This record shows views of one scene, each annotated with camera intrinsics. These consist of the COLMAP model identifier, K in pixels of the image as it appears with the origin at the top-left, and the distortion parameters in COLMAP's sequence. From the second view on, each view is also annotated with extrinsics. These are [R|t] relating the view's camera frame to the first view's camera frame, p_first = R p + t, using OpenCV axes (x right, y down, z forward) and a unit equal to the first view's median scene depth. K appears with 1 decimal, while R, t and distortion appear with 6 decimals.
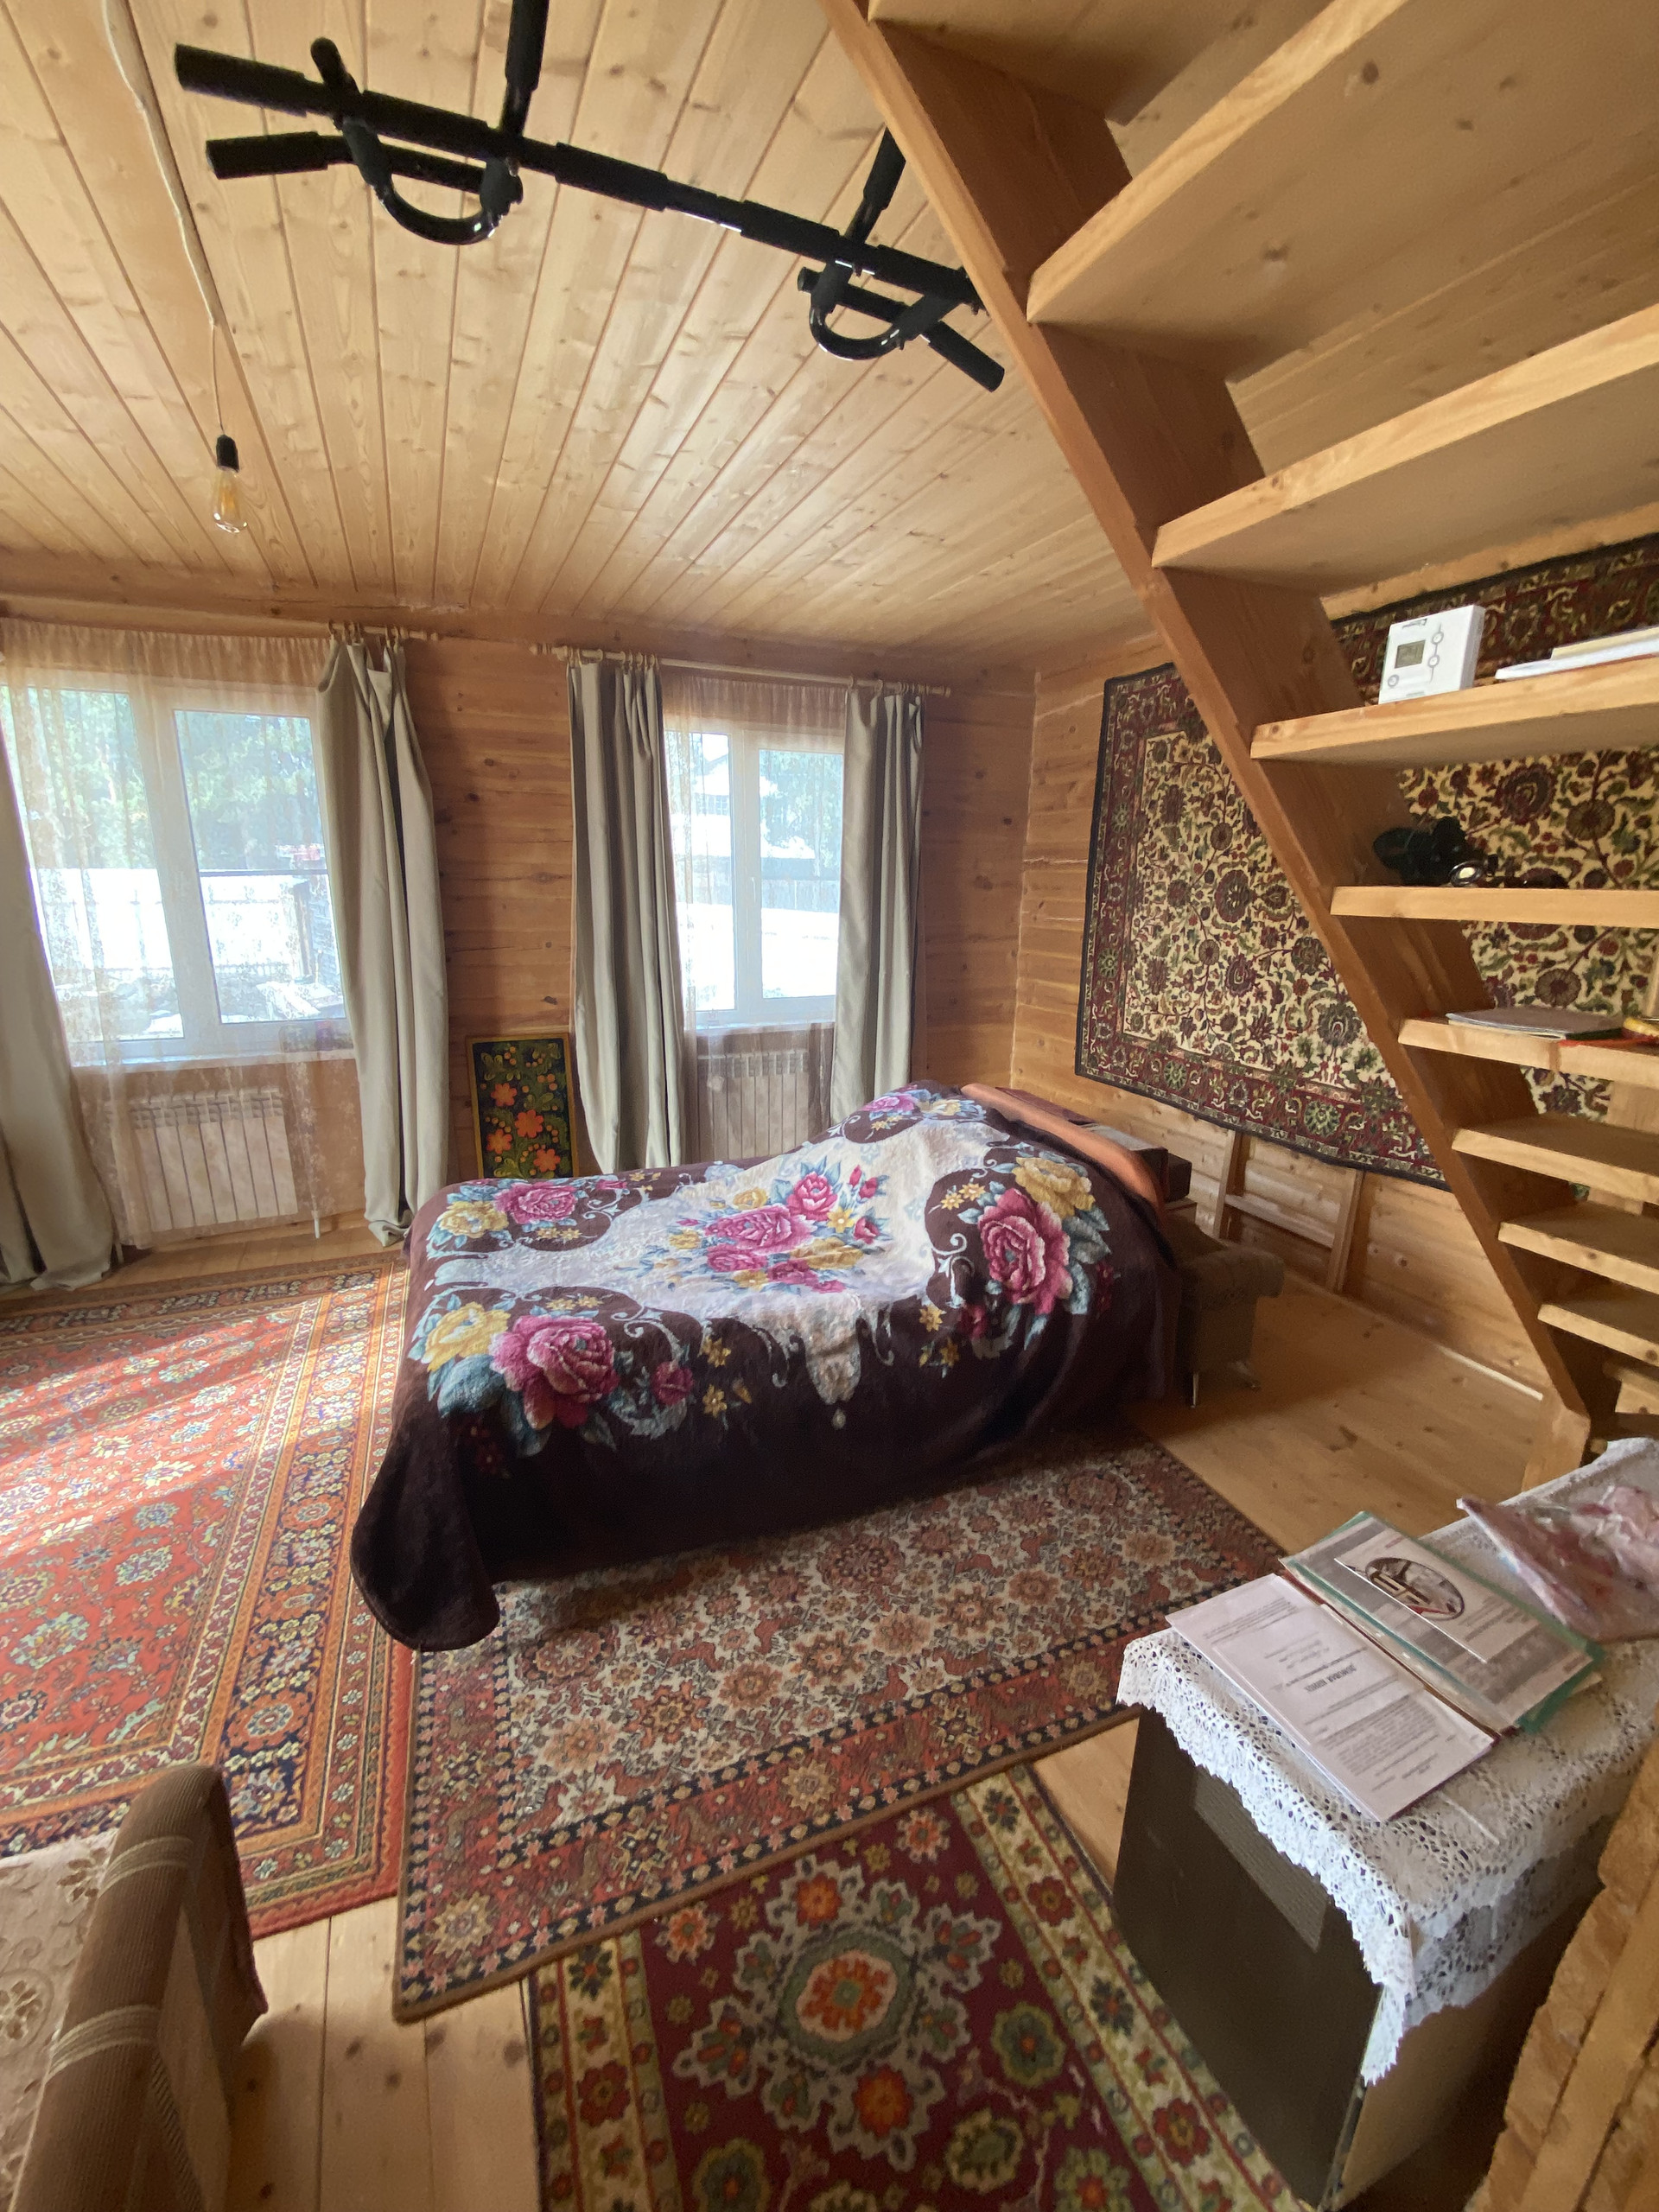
lens RADIAL K [[896.3, 0, 826.6], [0, 896.3, 1095.5], [0, 0, 1]] dist [0.035592, -0.028227]
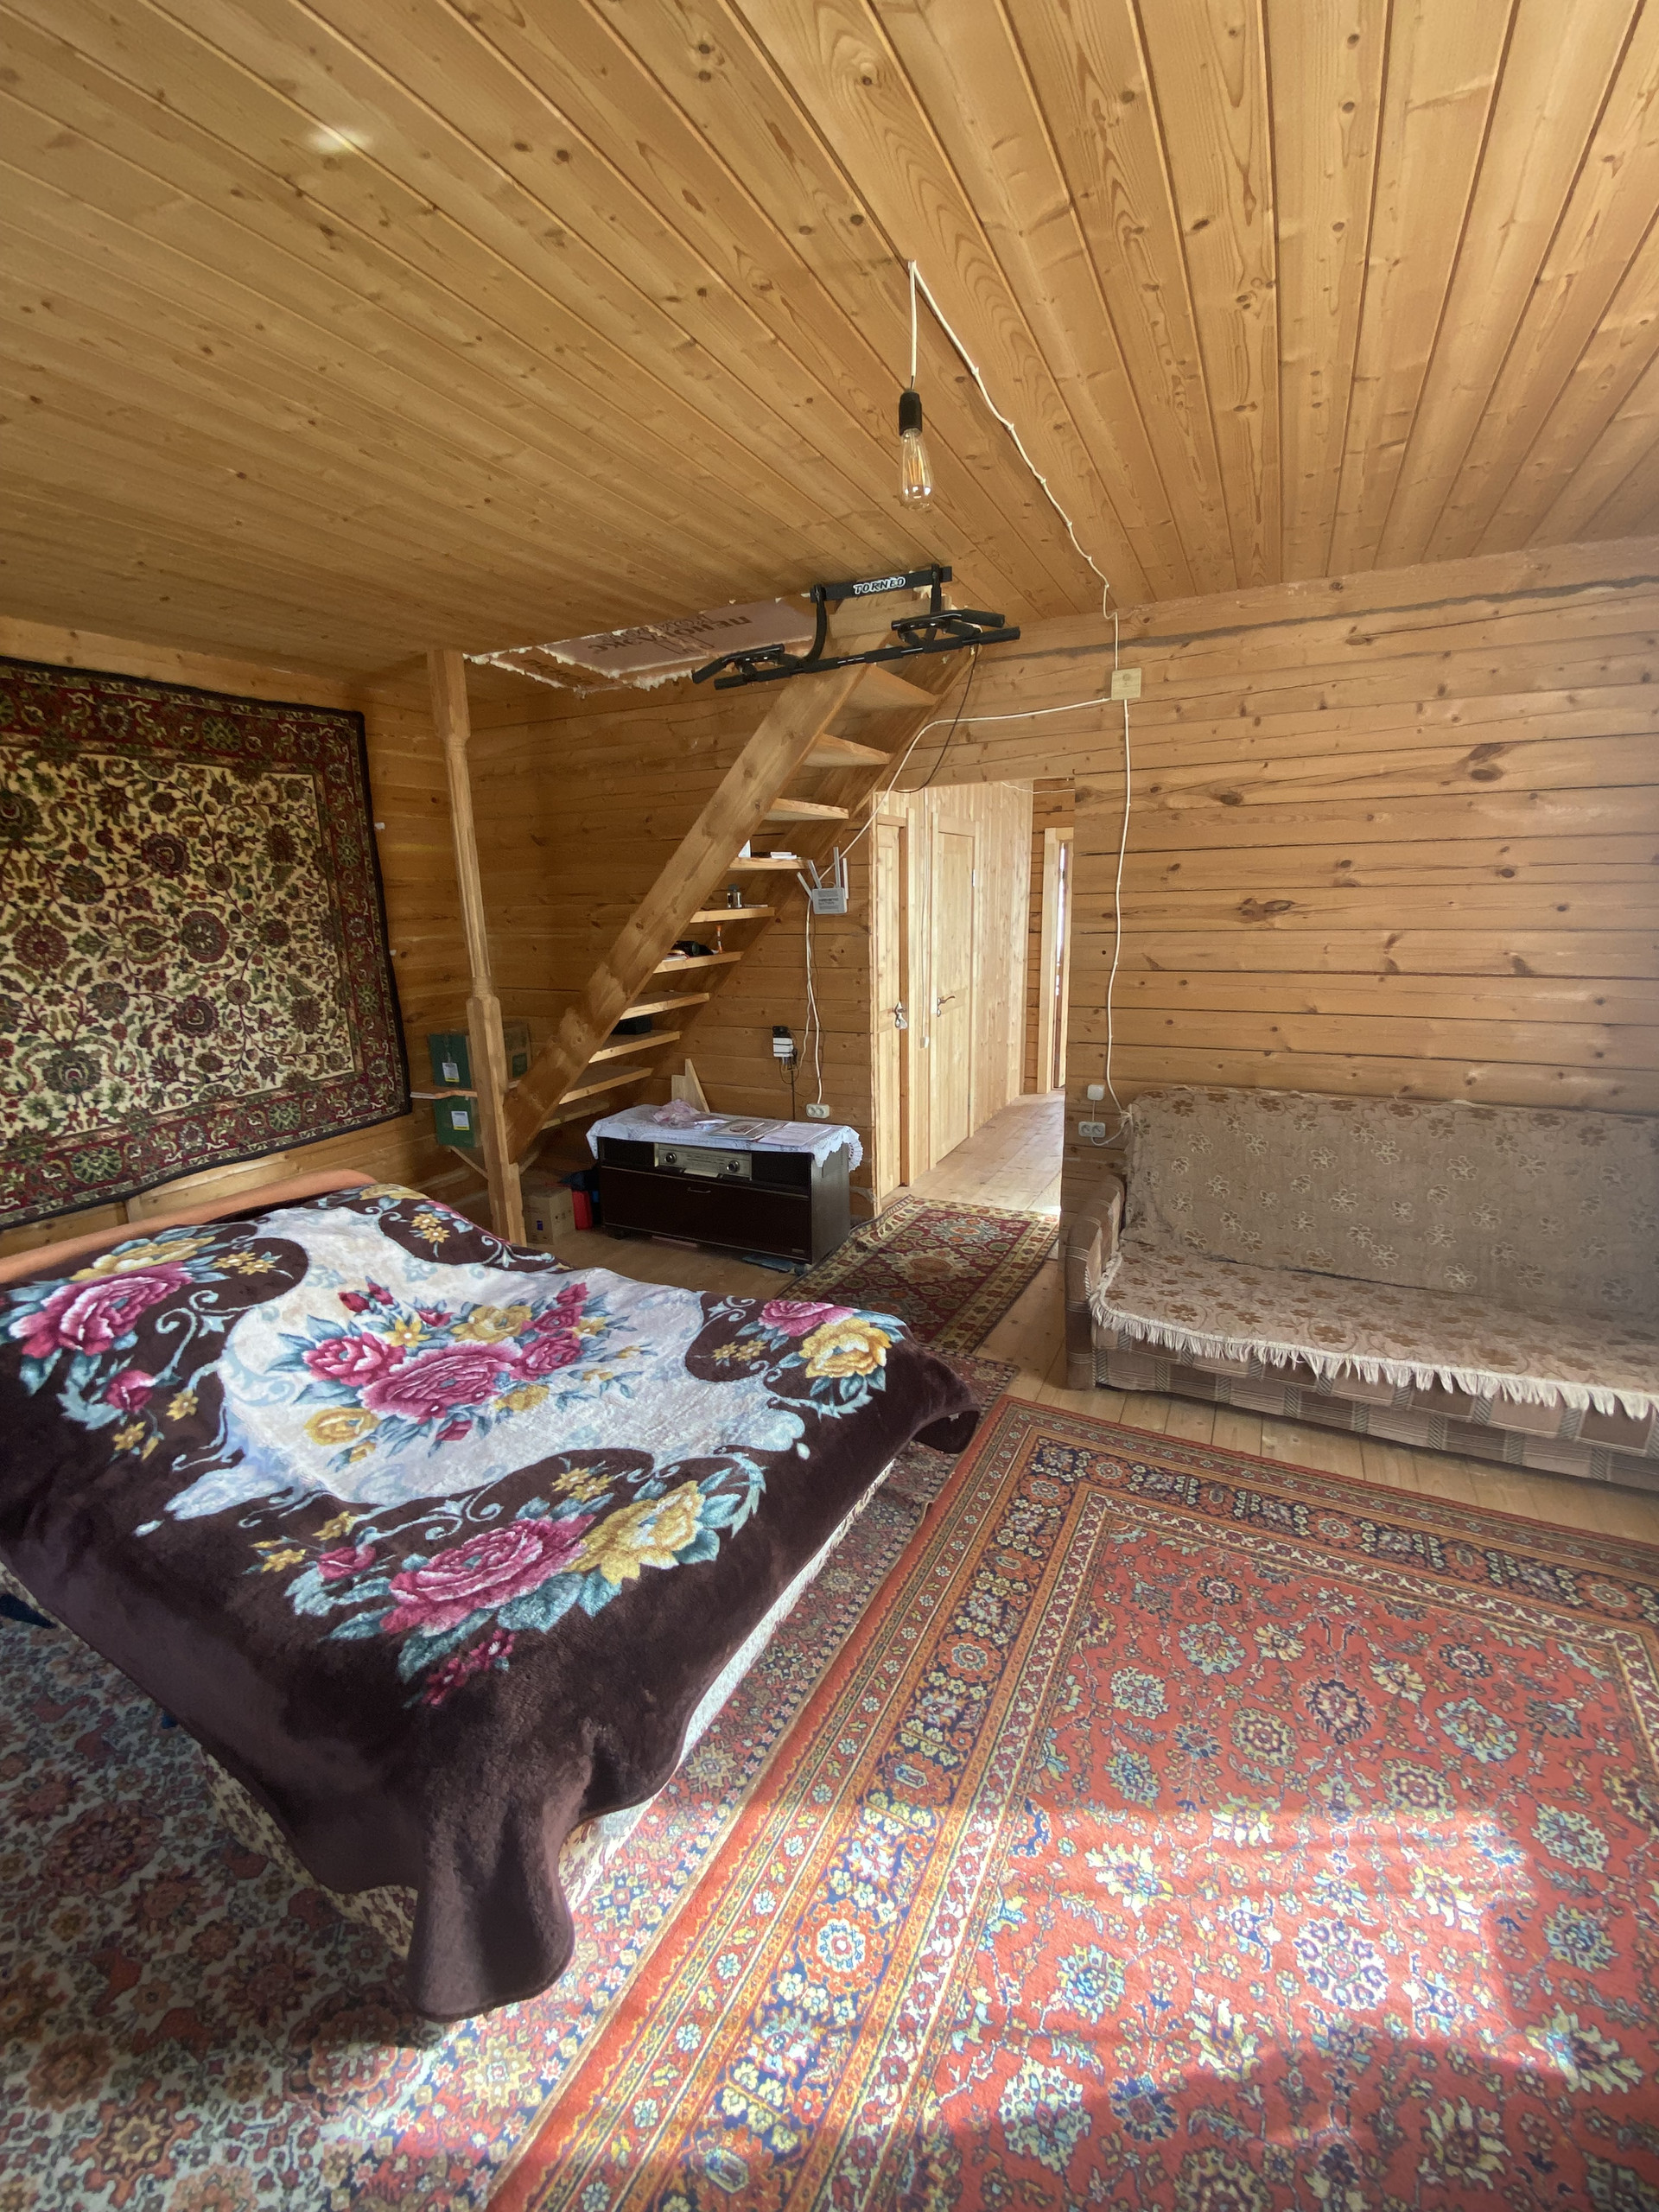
lens RADIAL K [[896.3, 0, 826.6], [0, 896.3, 1095.5], [0, 0, 1]] dist [0.035592, -0.028227]
pose [[-0.641149, -0.164266, 0.749629, -0.822655], [0.206610, 0.903806, 0.374762, -0.294406], [-0.739080, 0.395160, -0.545536, 1.079549]]
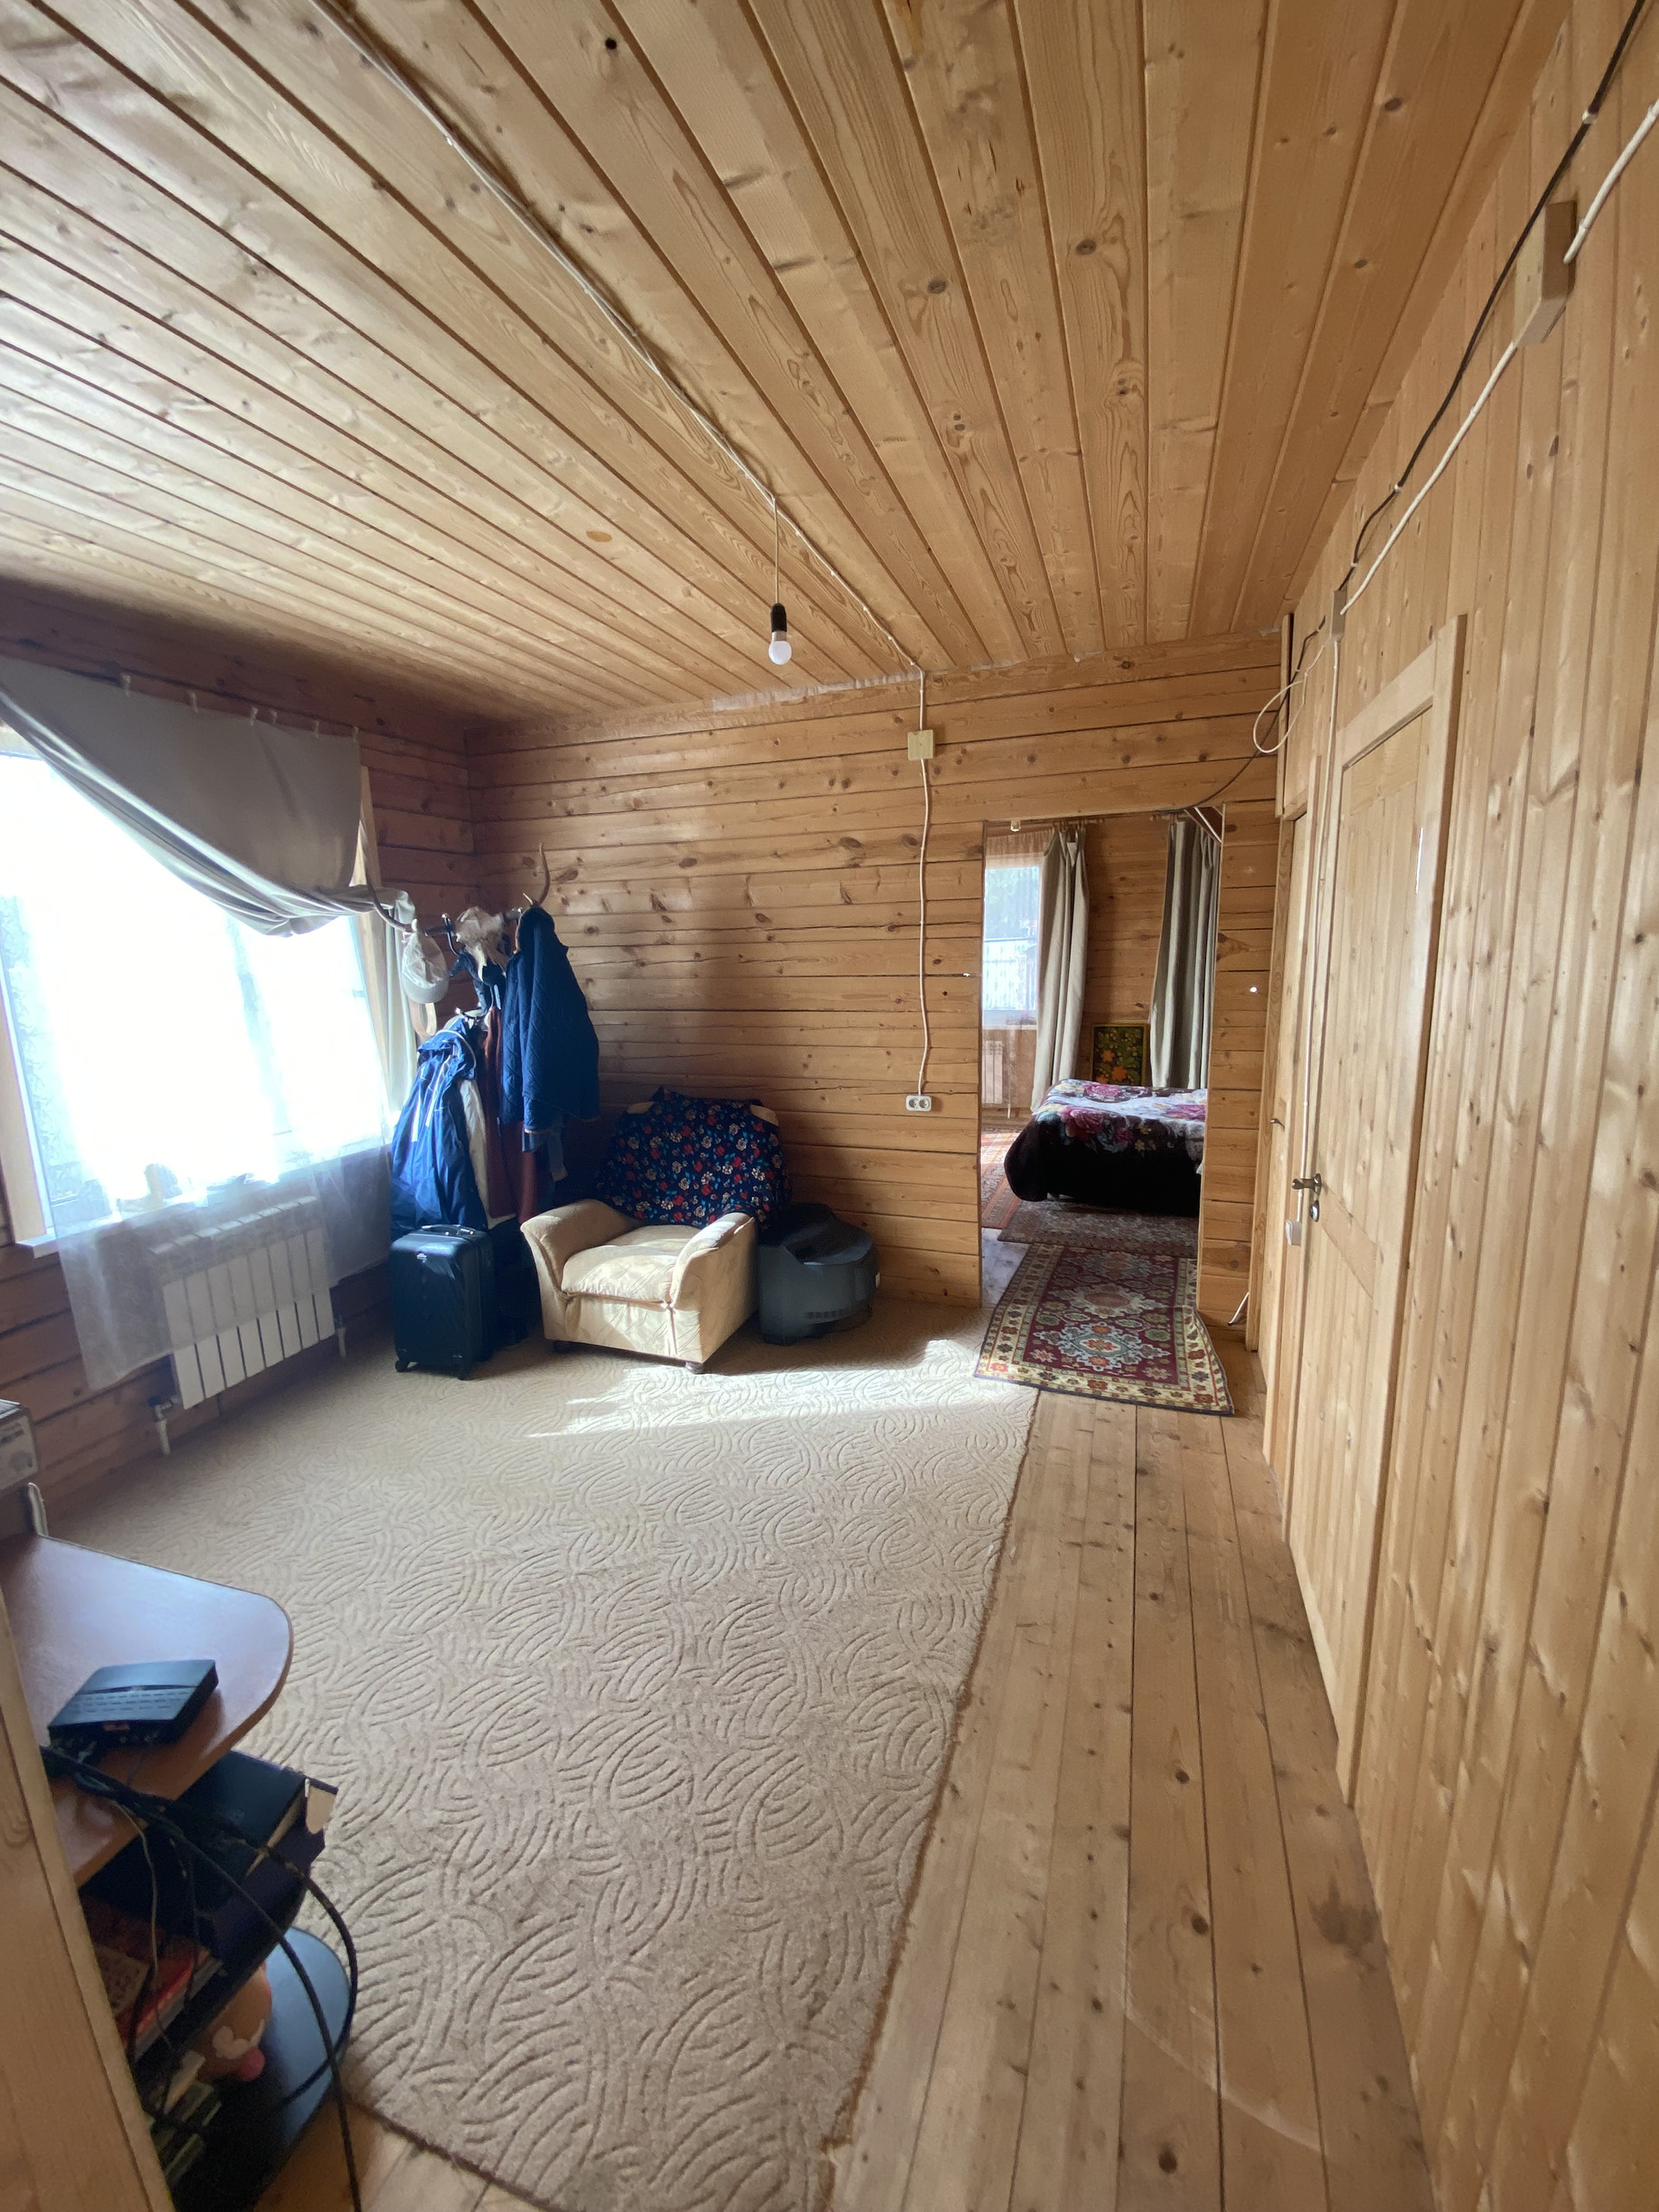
lens RADIAL K [[896.3, 0, 826.6], [0, 896.3, 1095.5], [0, 0, 1]] dist [0.035592, -0.028227]
pose [[0.735974, 0.091470, -0.670803, 0.631390], [-0.136503, 0.990531, -0.014698, 0.255226], [0.663106, 0.102384, 0.741490, -1.006006]]
